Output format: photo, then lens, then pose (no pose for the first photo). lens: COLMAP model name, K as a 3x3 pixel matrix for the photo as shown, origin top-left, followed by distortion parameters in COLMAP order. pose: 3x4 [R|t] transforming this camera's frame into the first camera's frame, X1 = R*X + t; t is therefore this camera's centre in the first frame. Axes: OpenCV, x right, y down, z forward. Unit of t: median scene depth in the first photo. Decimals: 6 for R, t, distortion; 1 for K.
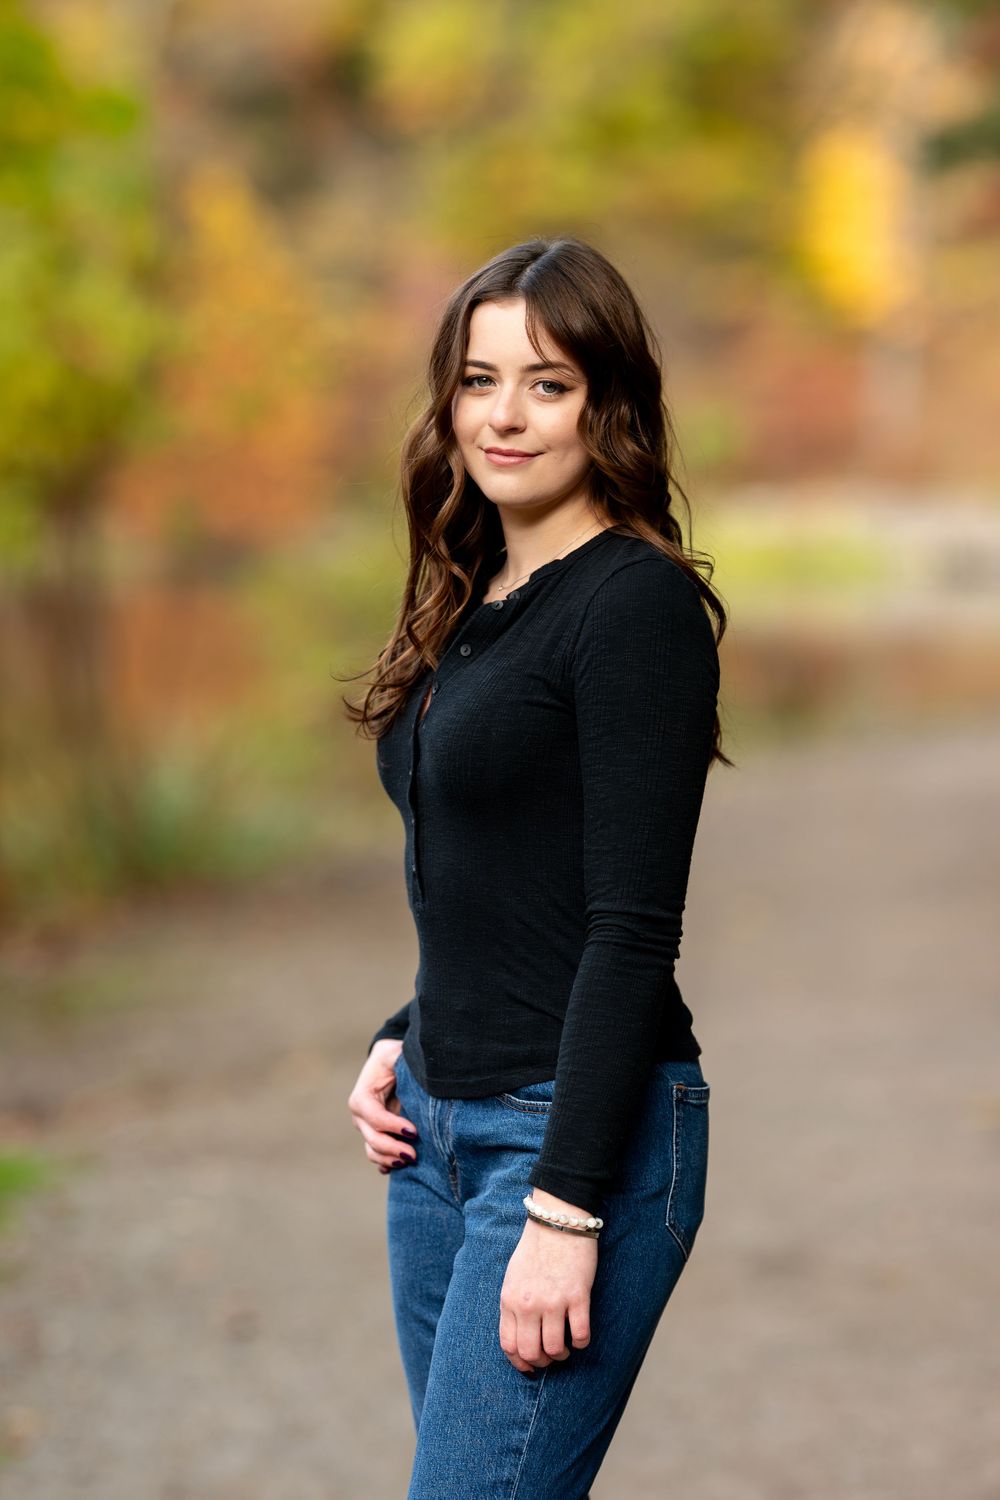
lens RADIAL K [[5692.8, 0, 498.7], [0, 5692.8, 753.0], [0, 0, 1]] dist [-0.015729, 0.000000]
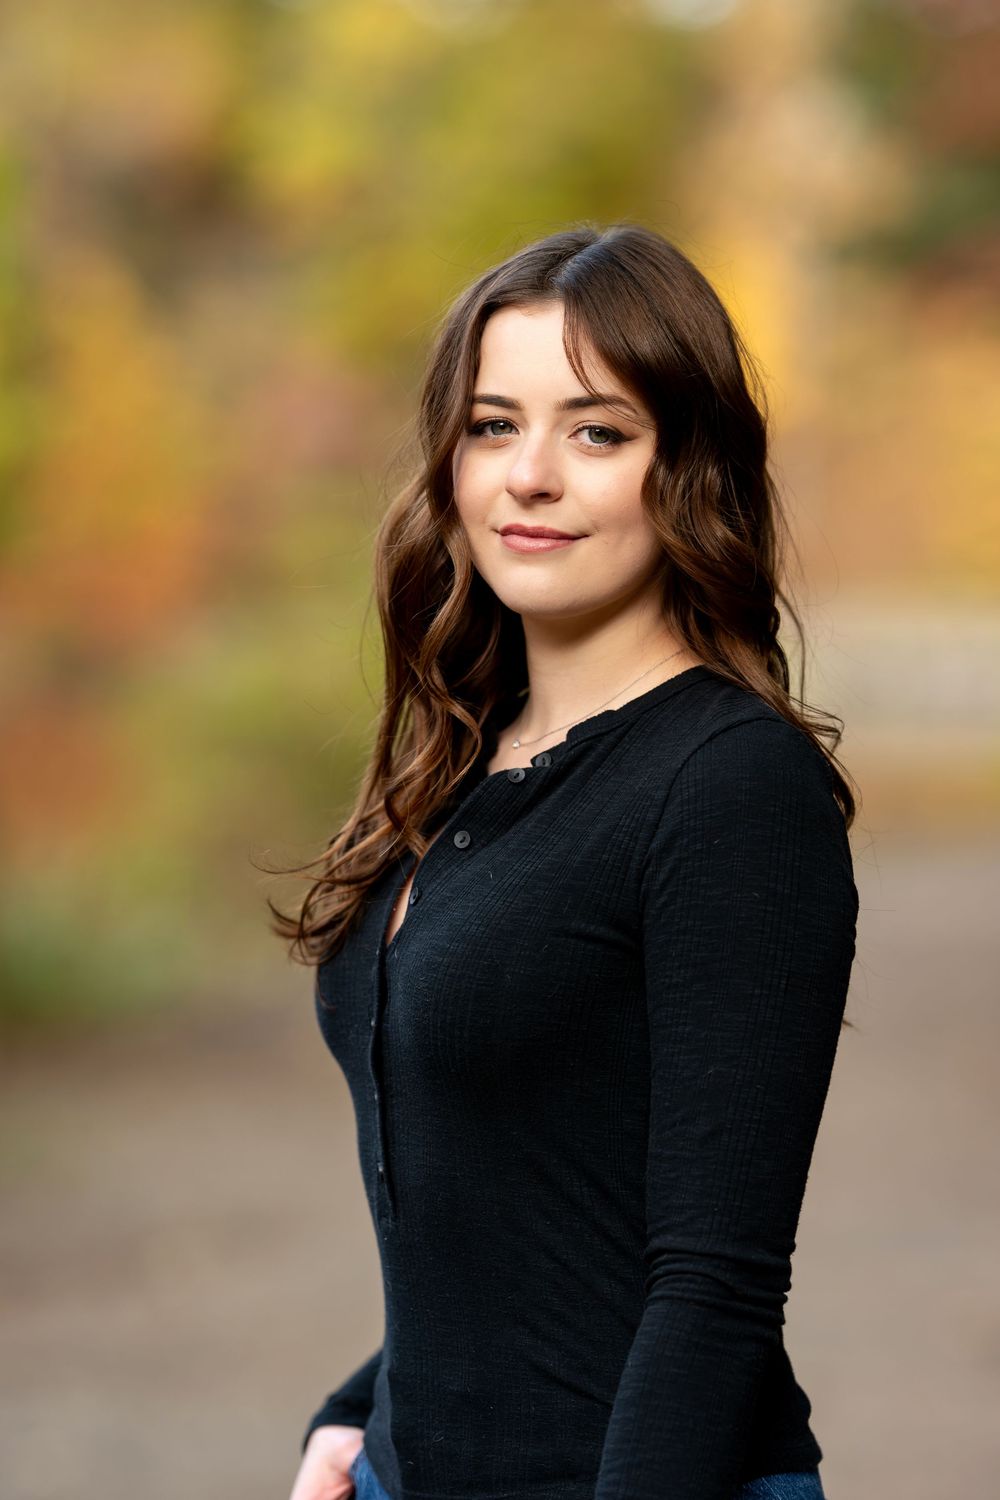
lens RADIAL K [[5692.8, 0, 501.8], [0, 5692.8, 745.5], [0, 0, 1]] dist [-0.015729, 0.000000]
pose [[0.999353, 0.023520, -0.027205, 0.016087], [-0.025322, 0.997368, -0.067933, 0.015780], [0.025536, 0.068578, 0.997319, 0.340910]]
